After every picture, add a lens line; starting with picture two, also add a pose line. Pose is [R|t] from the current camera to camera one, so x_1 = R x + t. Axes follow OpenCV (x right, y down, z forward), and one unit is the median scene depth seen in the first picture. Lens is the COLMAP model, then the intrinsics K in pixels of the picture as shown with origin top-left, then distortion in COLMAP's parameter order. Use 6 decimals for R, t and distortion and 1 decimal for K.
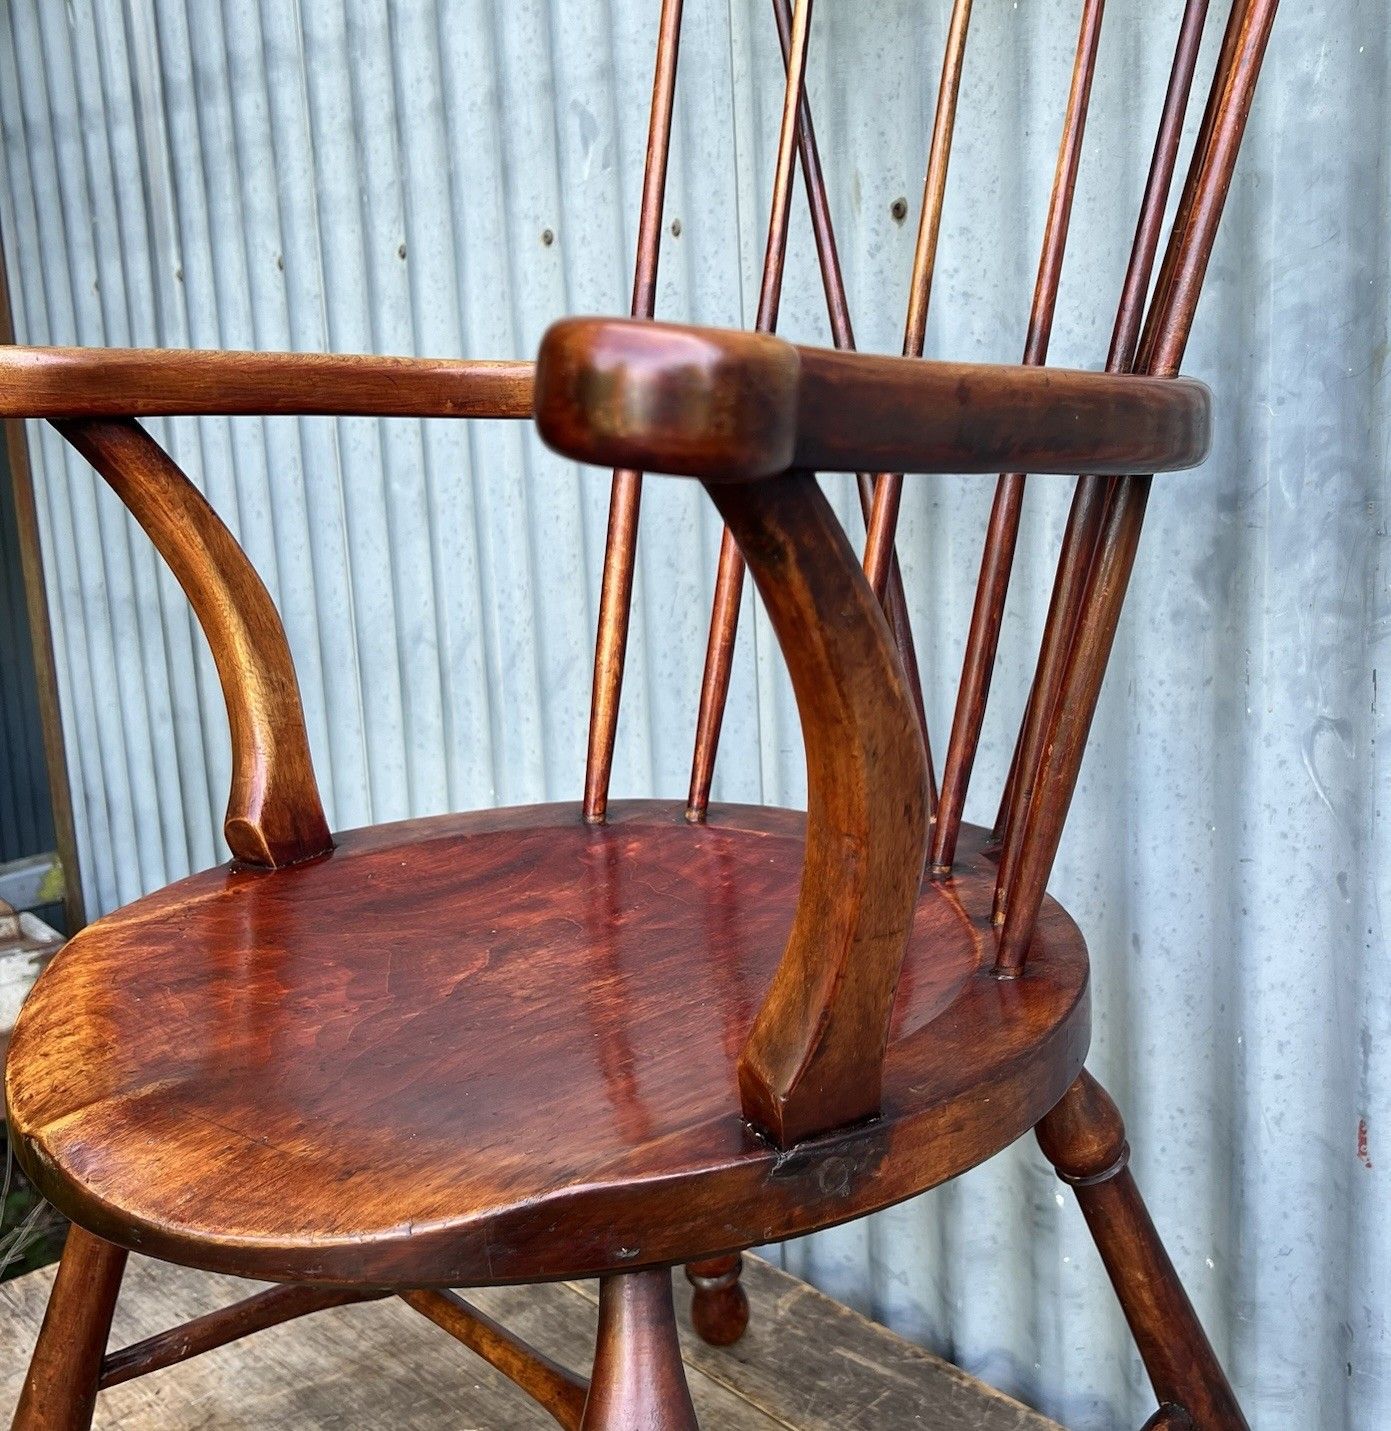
lens RADIAL K [[1612.7, 0, 807.1], [0, 1612.7, 617.4], [0, 0, 1]] dist [0.033133, 0.000000]
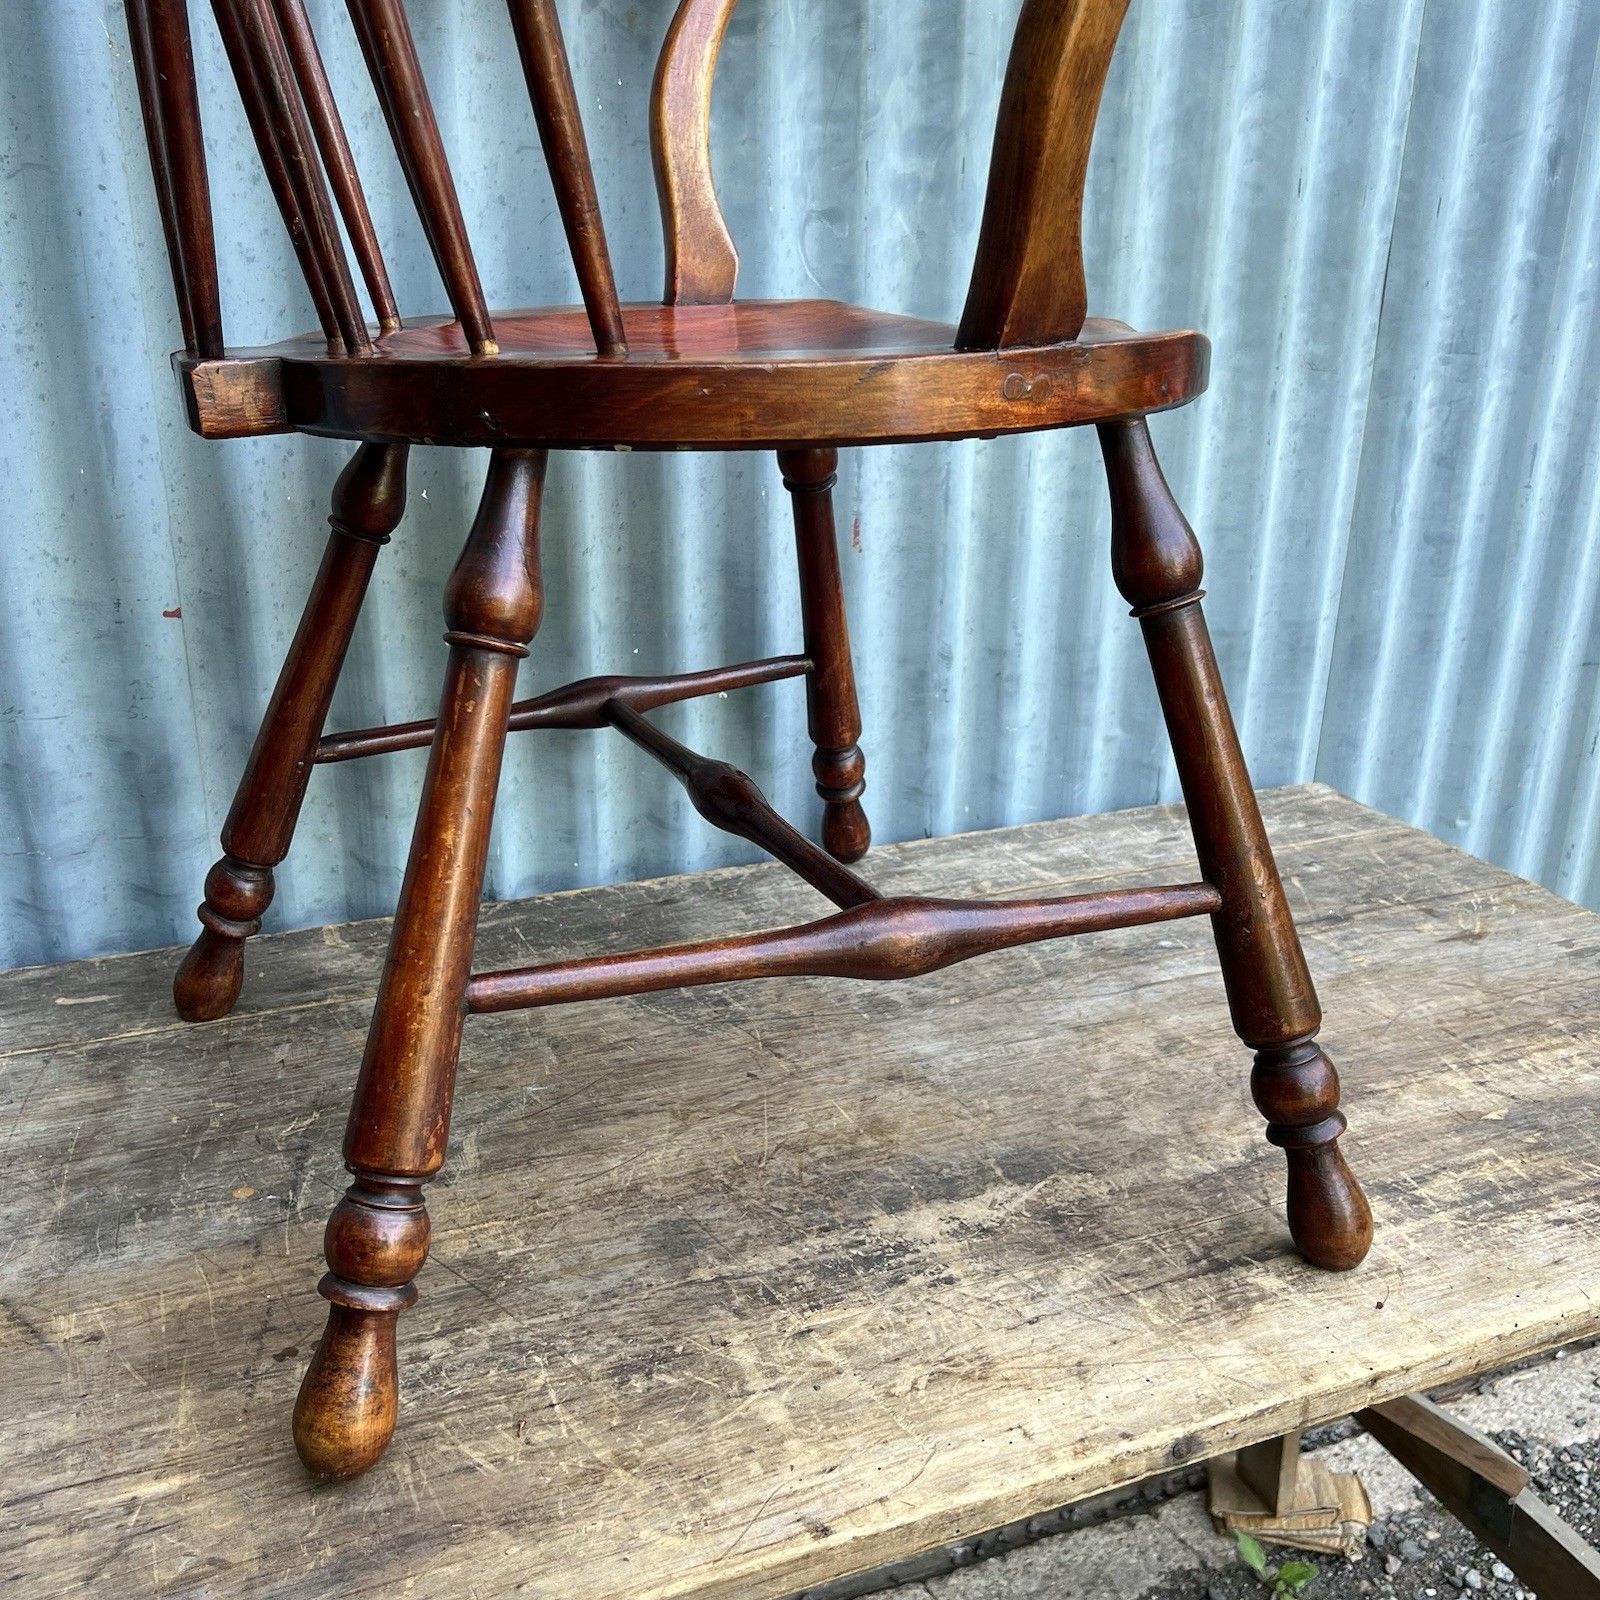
lens RADIAL K [[1585.6, 0, 790.1], [0, 1585.6, 789.4], [0, 0, 1]] dist [0.014930, 0.000000]
pose [[0.398837, -0.292663, 0.869067, -0.748679], [0.136592, 0.956093, 0.259284, 0.138121], [-0.906792, 0.015296, 0.421300, 0.382220]]
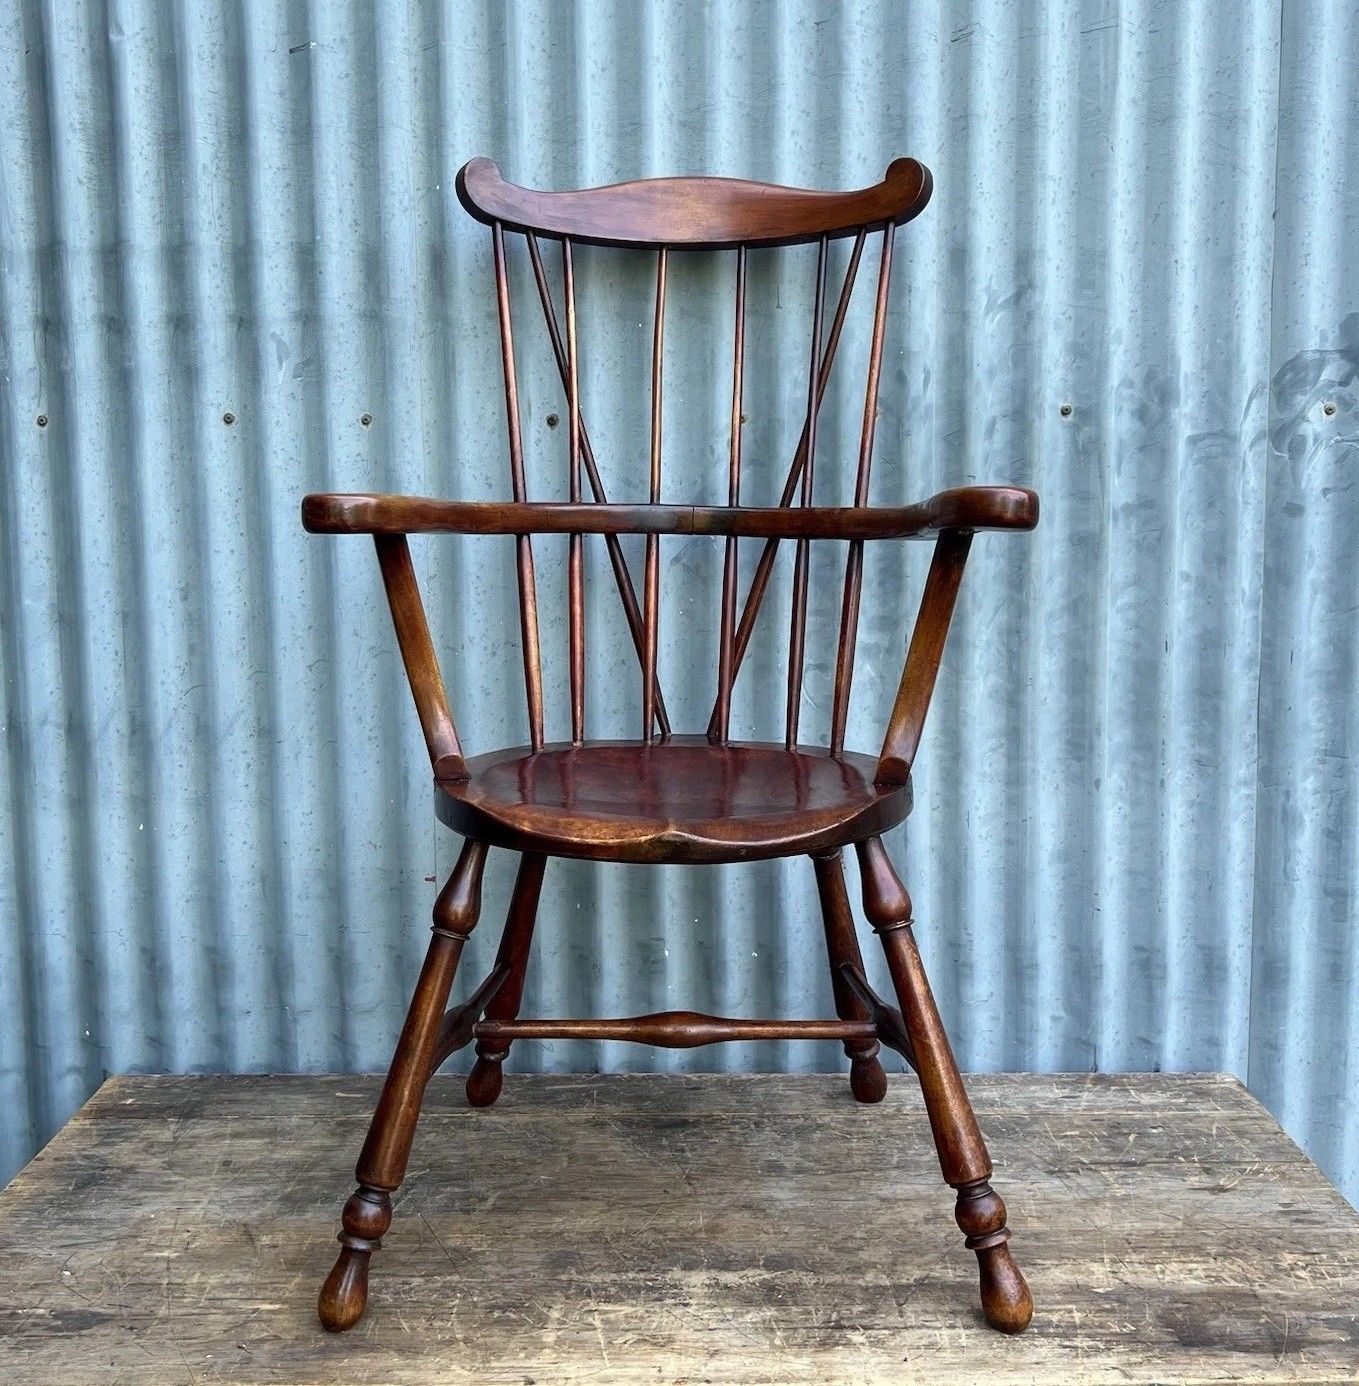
lens RADIAL K [[1562.0, 0, 665.8], [0, 1562.0, 629.7], [0, 0, 1]] dist [0.033133, 0.000000]
pose [[0.724713, -0.052934, 0.687015, -0.999108], [0.111045, 0.992985, -0.040630, 0.062600], [-0.680044, 0.105734, 0.725507, -0.312485]]
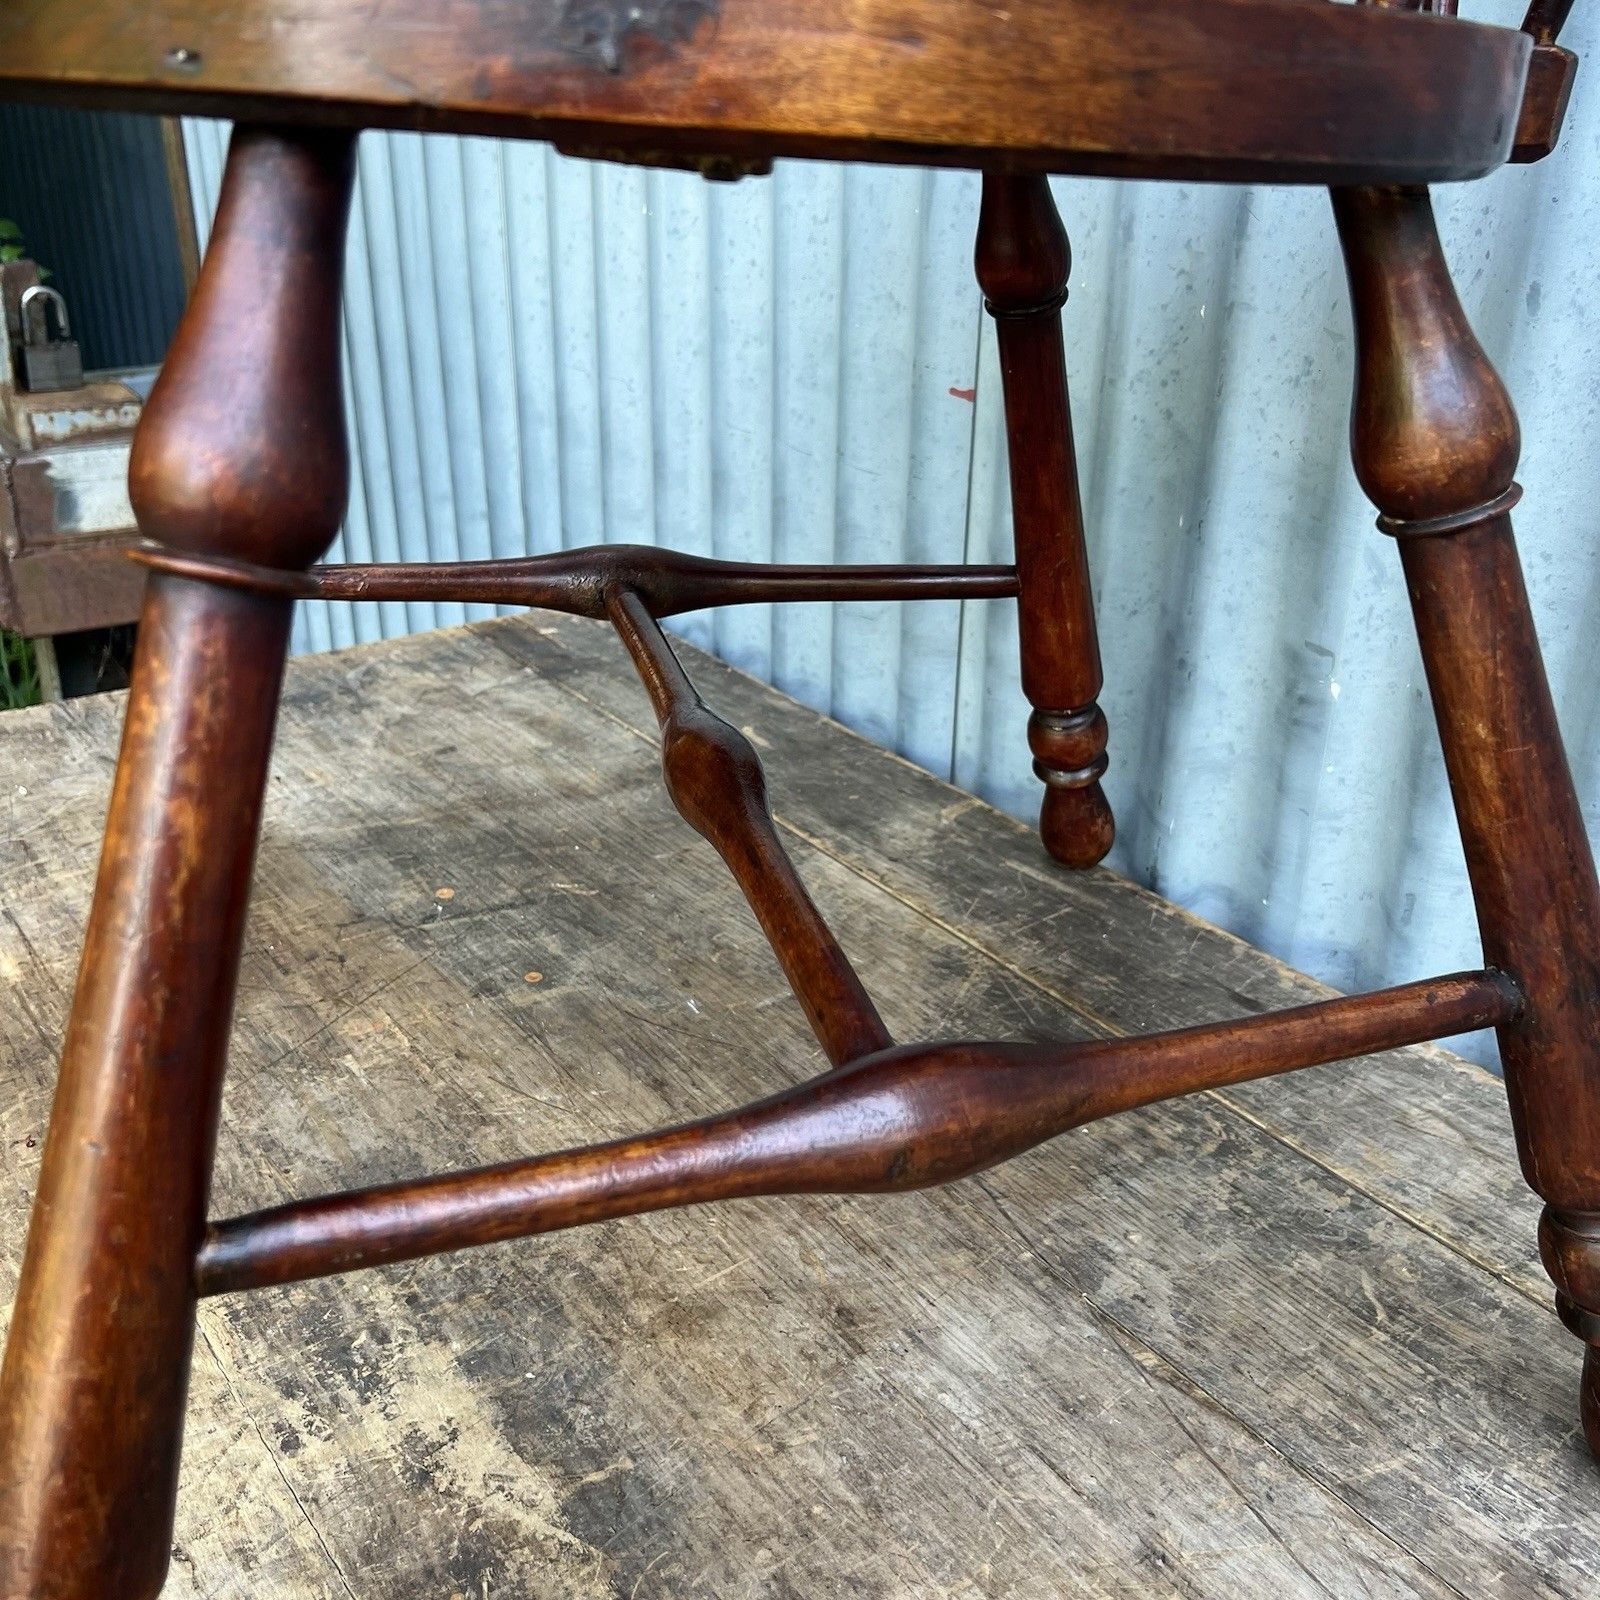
lens RADIAL K [[1585.6, 0, 814.1], [0, 1585.6, 825.4], [0, 0, 1]] dist [0.014930, 0.000000]
pose [[0.988542, 0.110767, -0.102548, 0.001037], [-0.076241, 0.952720, 0.294129, 0.211480], [0.130280, -0.282941, 0.950248, 0.242985]]
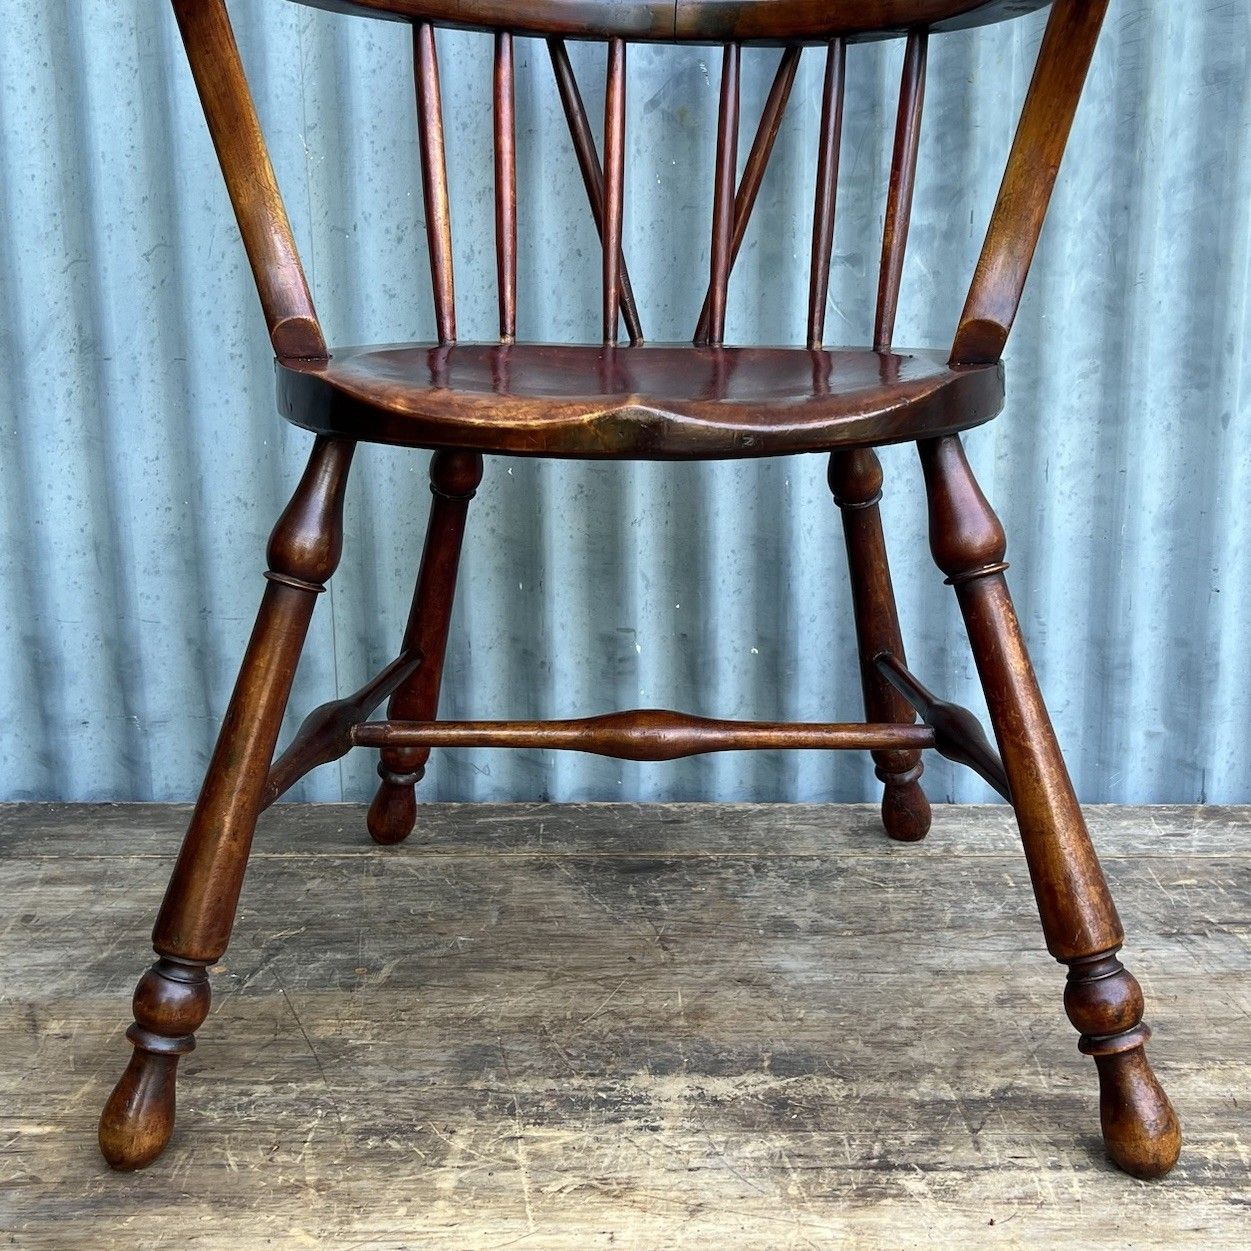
lens RADIAL K [[1577.5, 0, 661.2], [0, 1577.5, 539.8], [0, 0, 1]] dist [0.032219, 0.000000]
pose [[0.722587, -0.118441, 0.681058, -0.703031], [0.106509, 0.992524, 0.059603, 0.180478], [-0.683025, 0.029470, 0.729800, 0.001280]]
